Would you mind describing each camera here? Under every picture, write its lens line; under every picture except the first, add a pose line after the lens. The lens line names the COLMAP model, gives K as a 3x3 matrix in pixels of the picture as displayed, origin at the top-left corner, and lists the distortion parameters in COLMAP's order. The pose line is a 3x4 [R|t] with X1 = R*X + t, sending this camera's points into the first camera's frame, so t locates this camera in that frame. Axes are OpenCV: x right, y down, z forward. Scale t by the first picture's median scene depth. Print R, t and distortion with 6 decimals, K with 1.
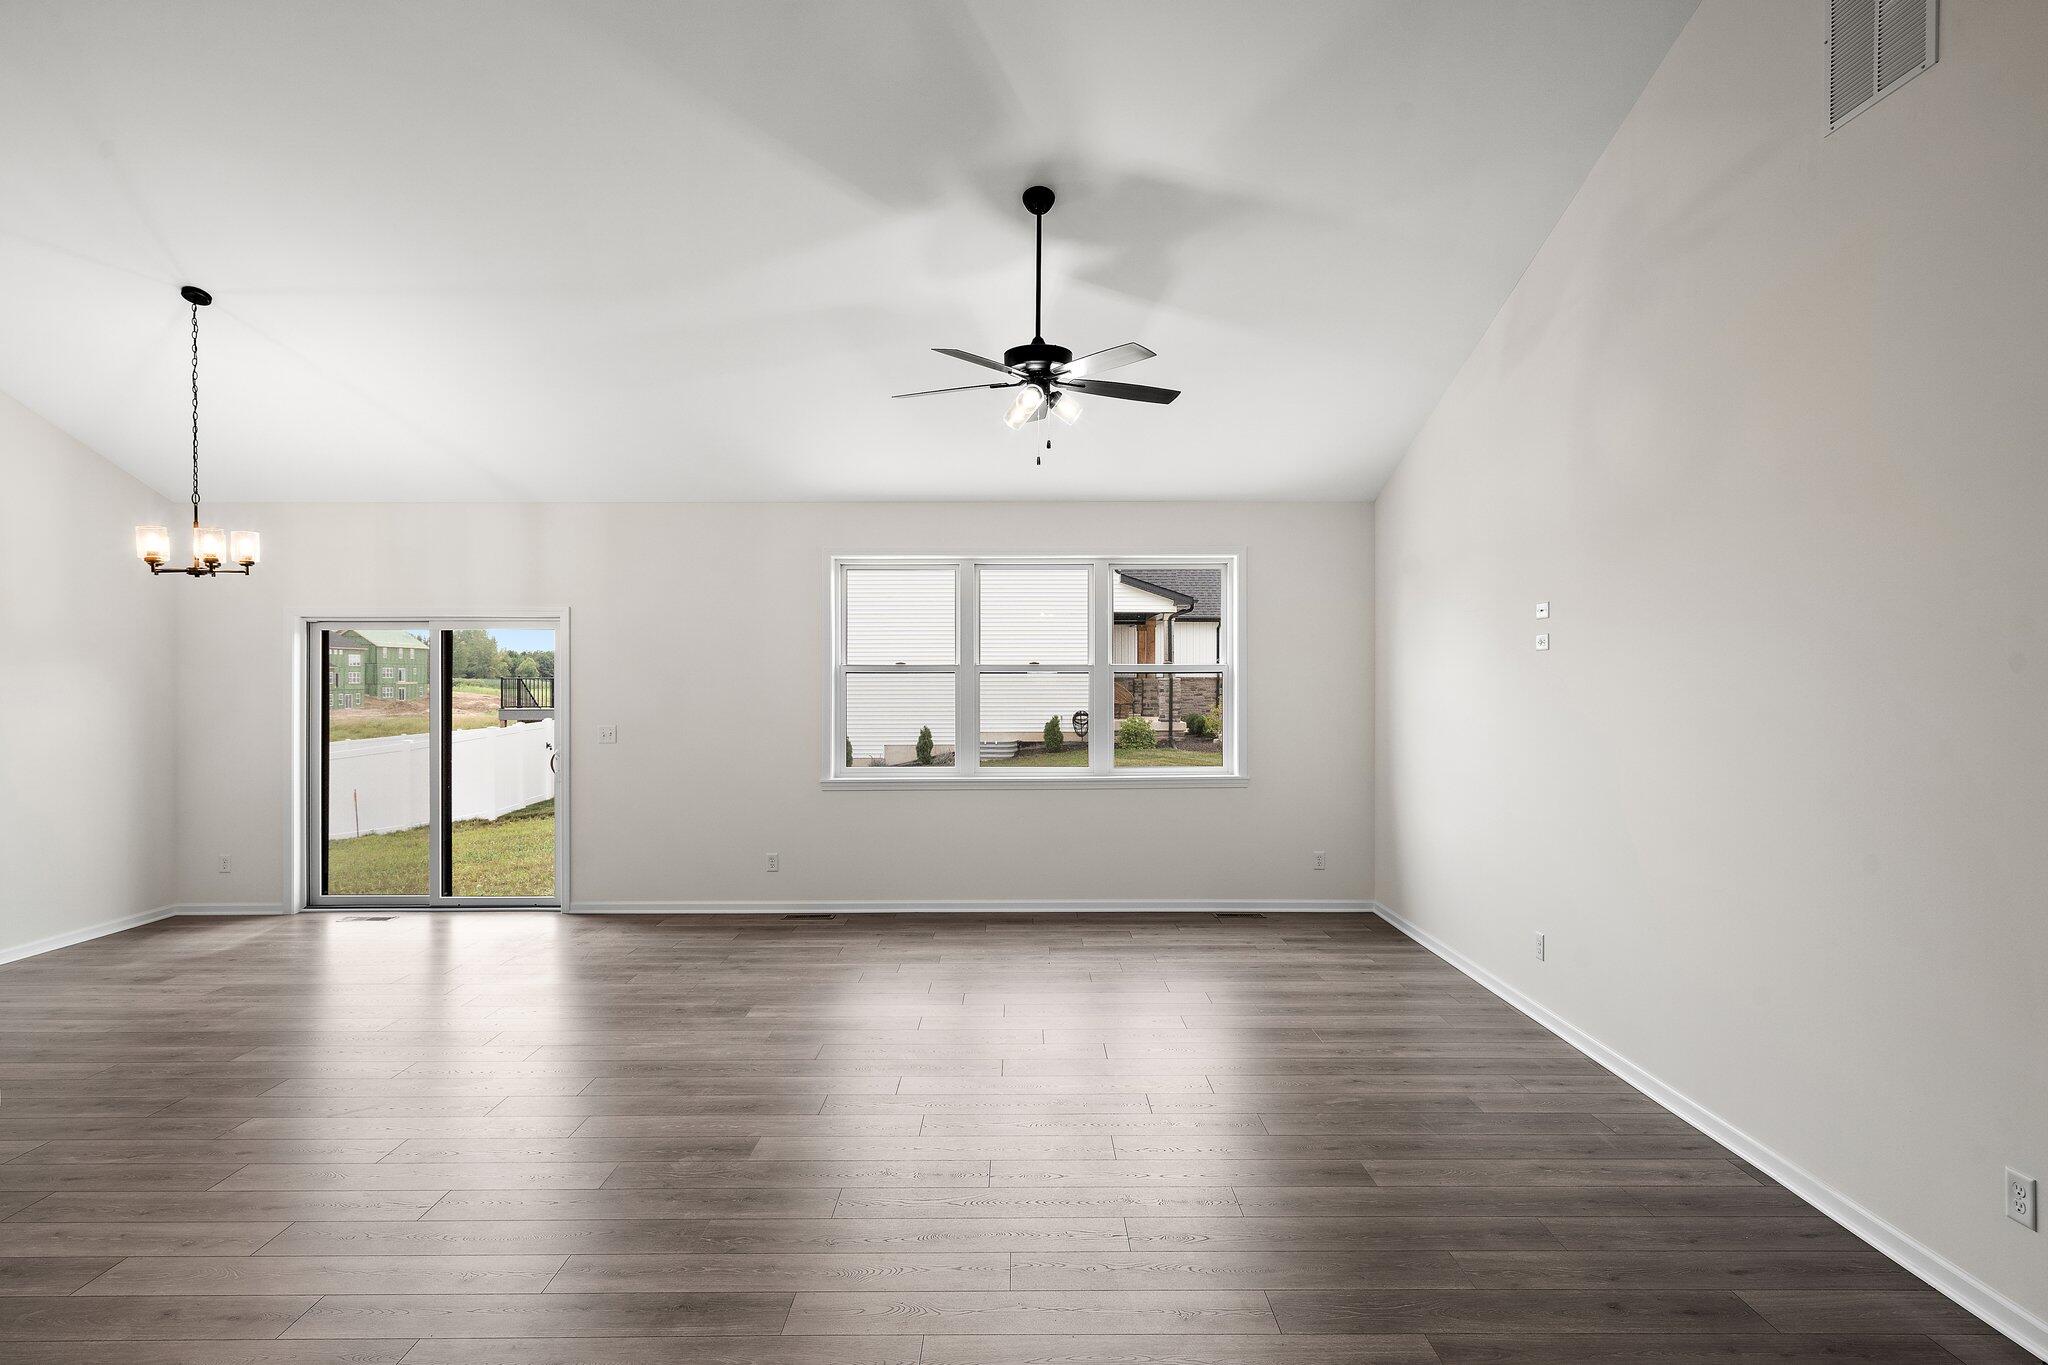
lens RADIAL K [[1112.9, 0, 1024.0], [0, 1112.9, 682.5], [0, 0, 1]] dist [0.004217, 0.000974]
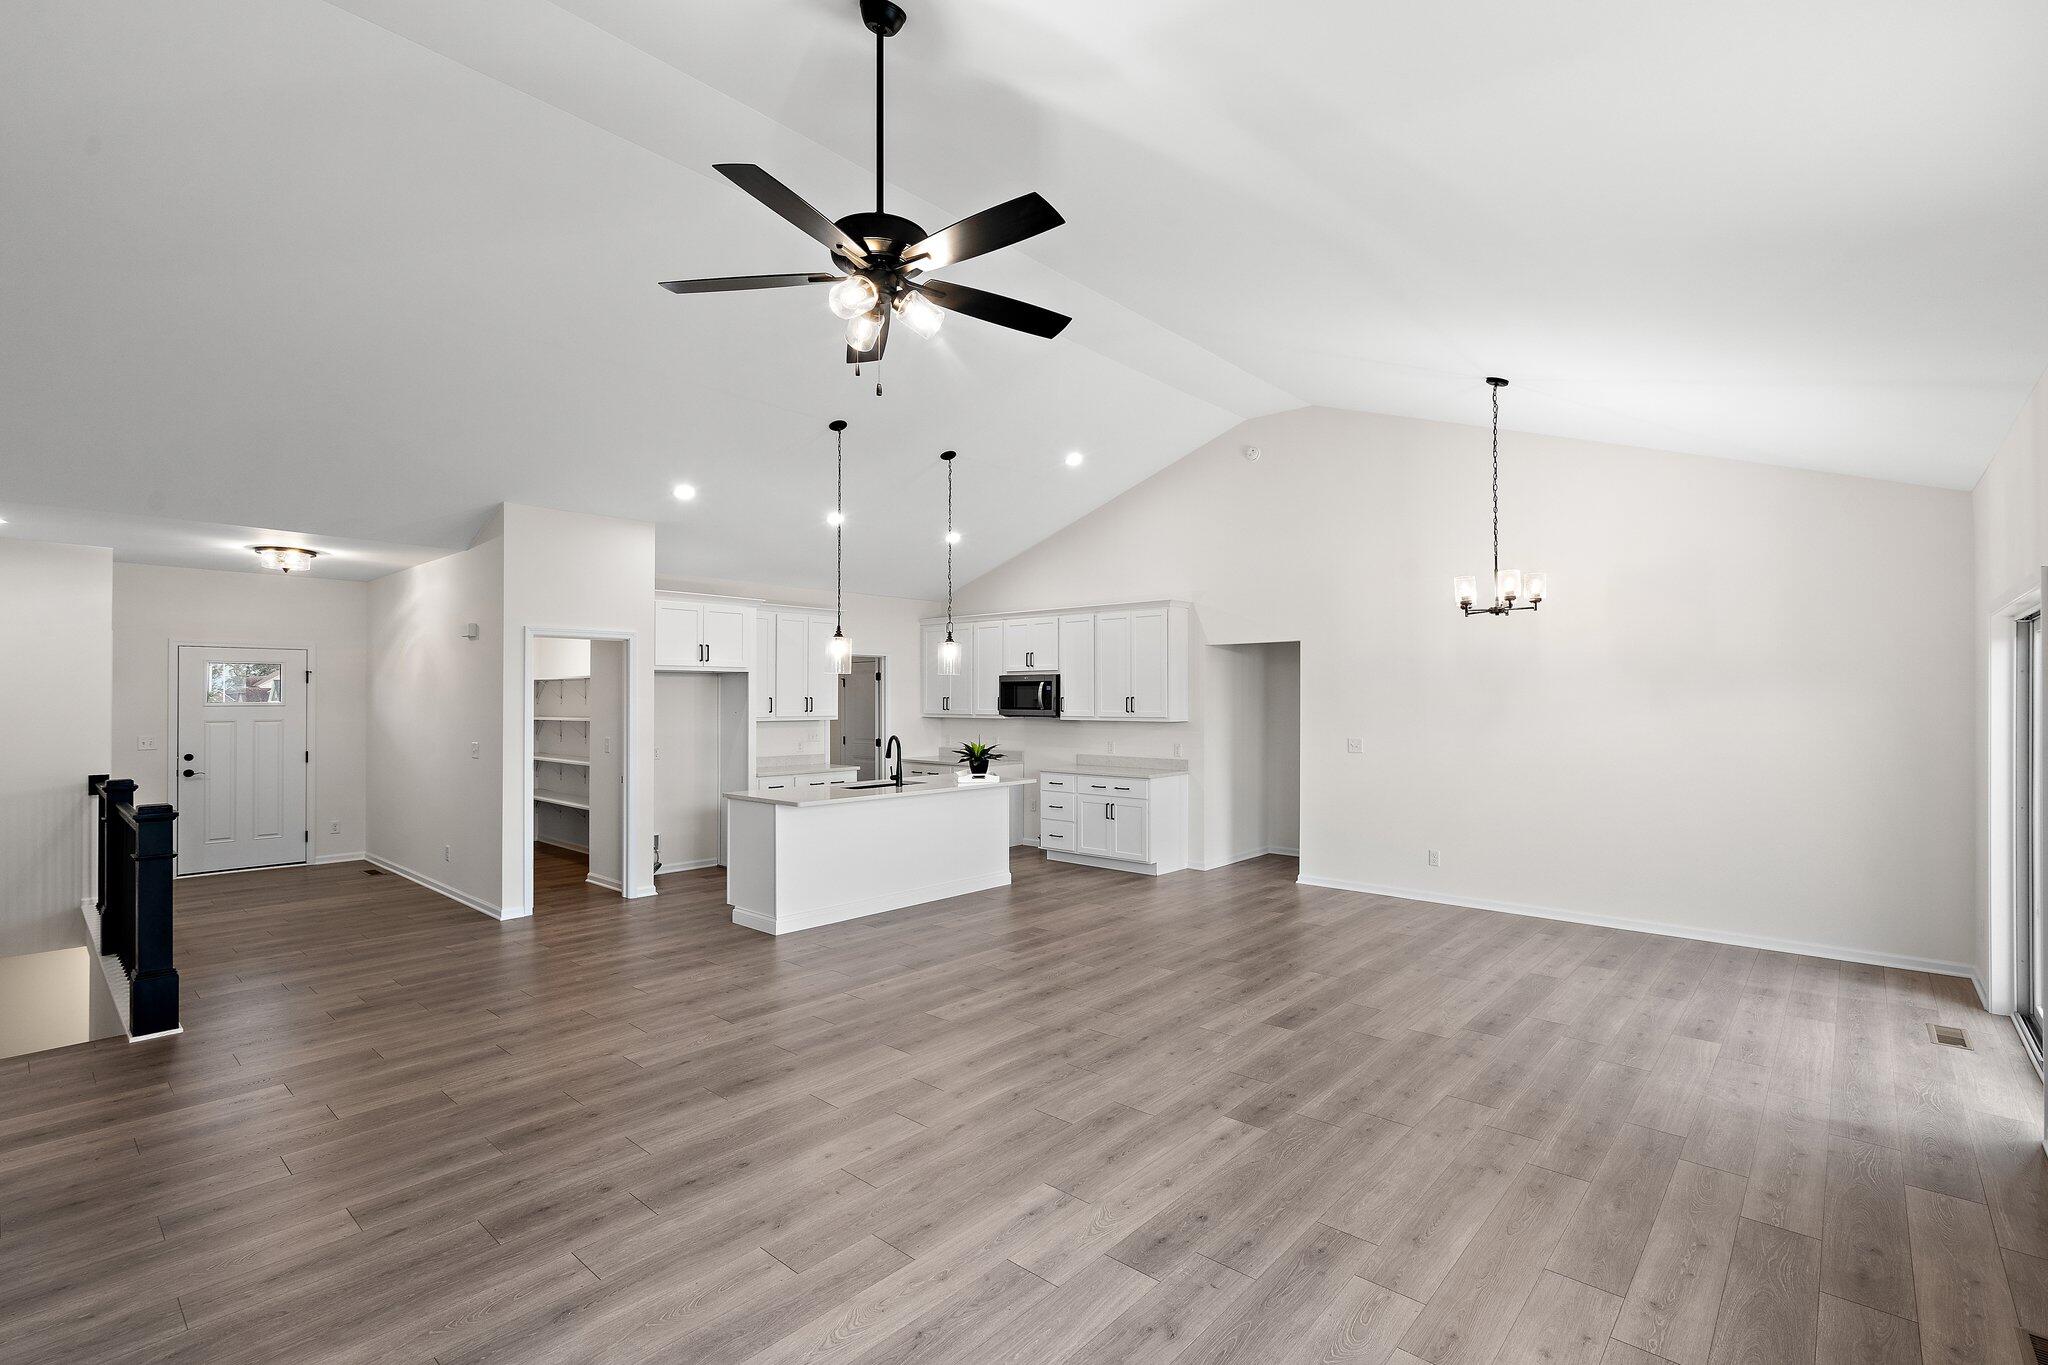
lens RADIAL K [[934.7, 0, 1024.0], [0, 934.7, 682.5], [0, 0, 1]] dist [0.001398, 0.000194]
pose [[-0.669345, -0.009470, -0.742891, 0.253237], [-0.002943, 0.999945, -0.010095, -0.007291], [0.742946, -0.004571, -0.669336, 0.948181]]
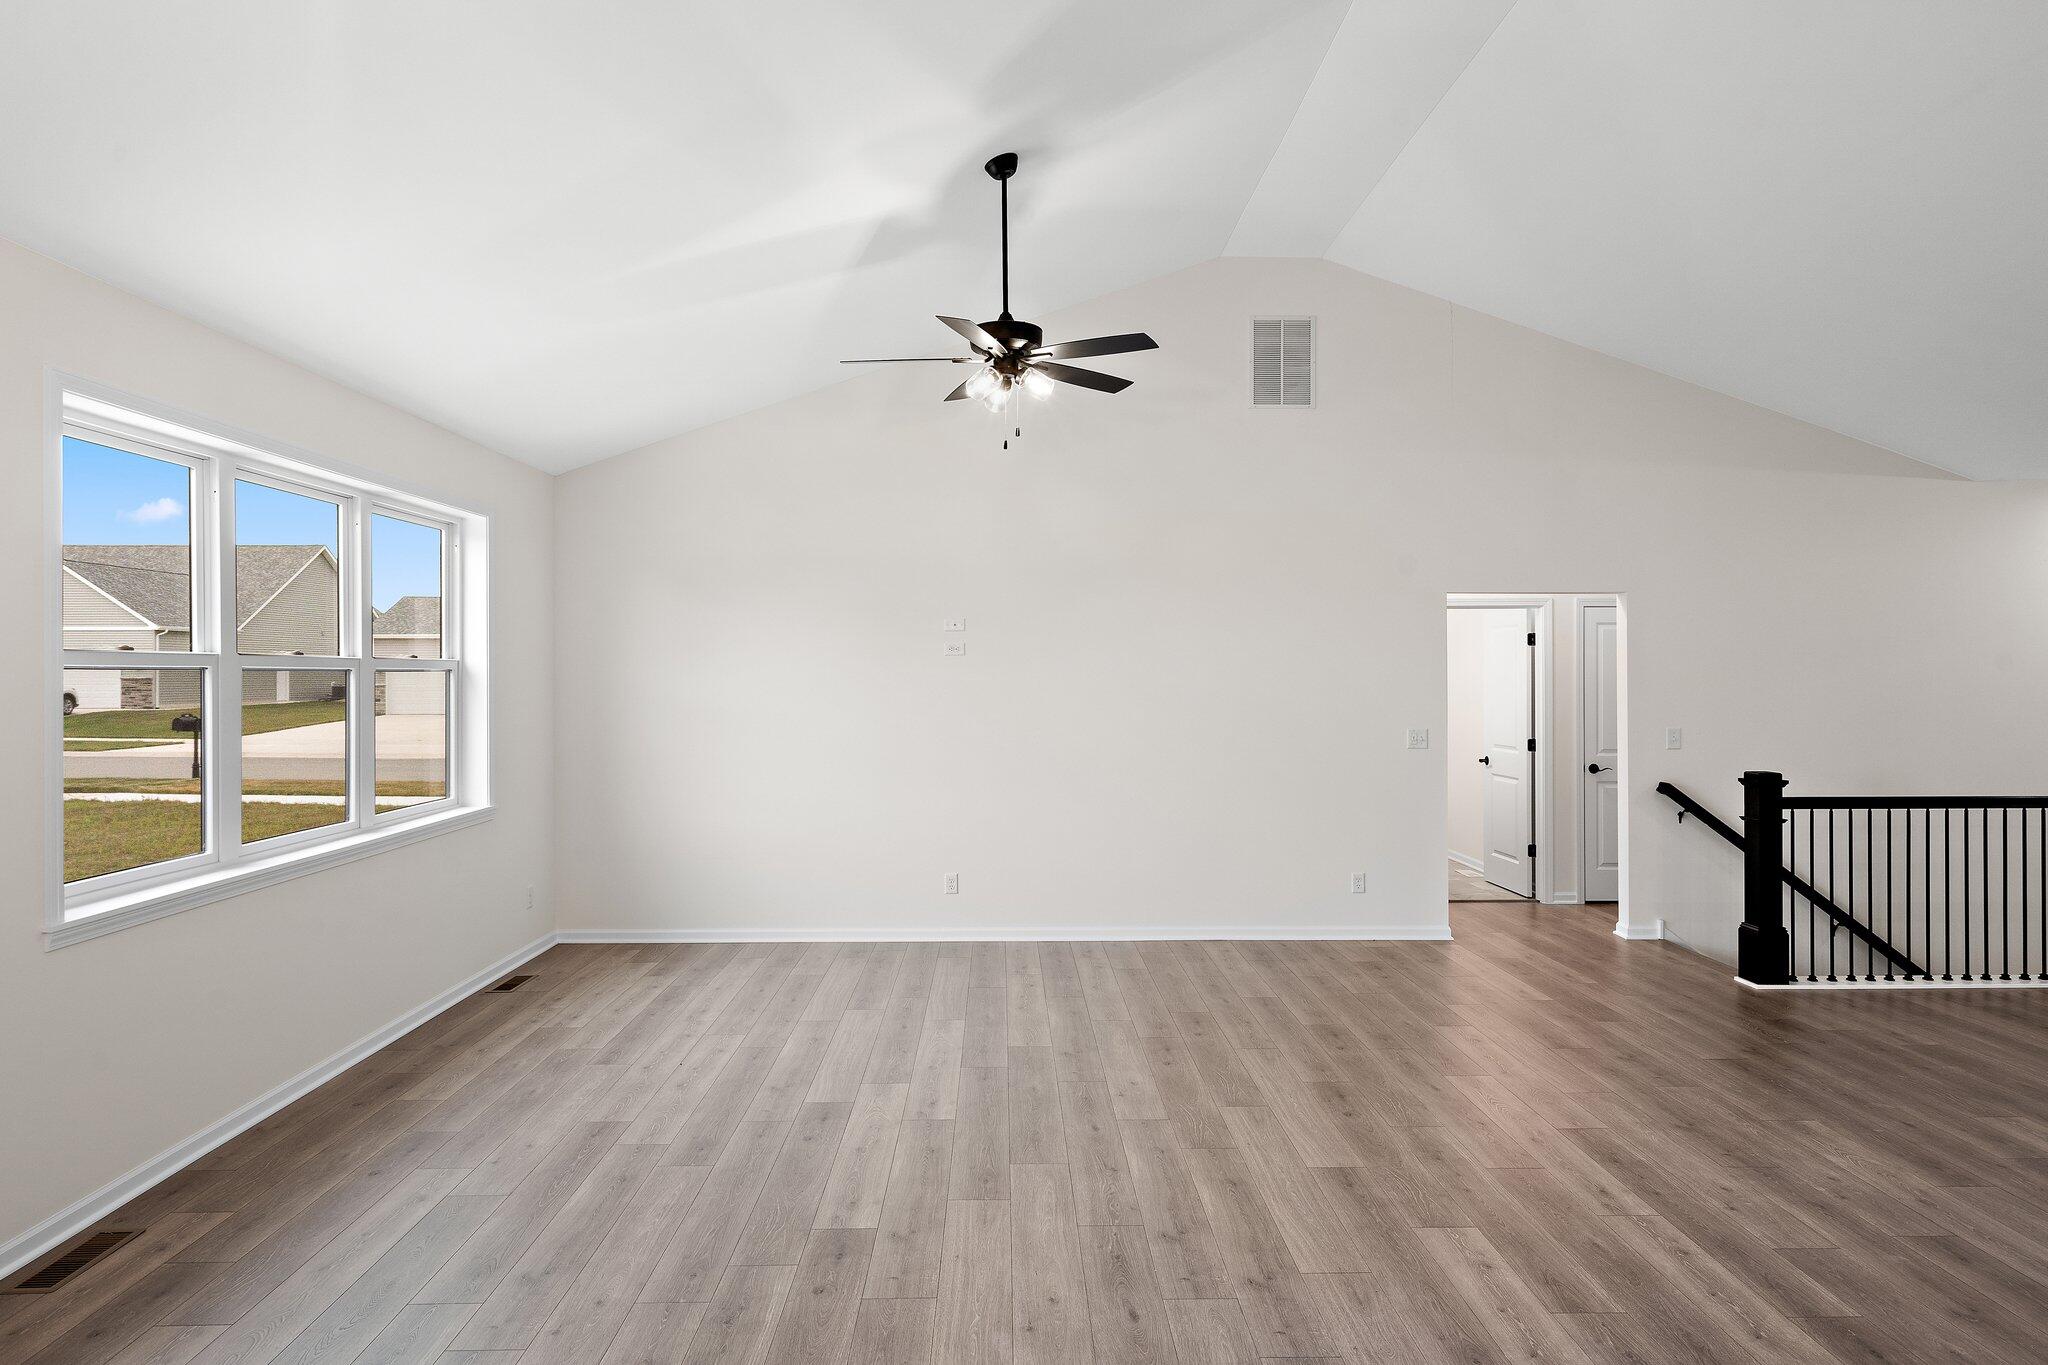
lens RADIAL K [[1177.7, 0, 1024.0], [0, 1177.7, 682.5], [0, 0, 1]] dist [-0.000402, -0.000370]
pose [[-0.014896, -0.003375, 0.999883, -0.632925], [0.007434, 0.999966, 0.003486, -0.002052], [-0.999861, 0.007485, -0.014870, 0.649059]]
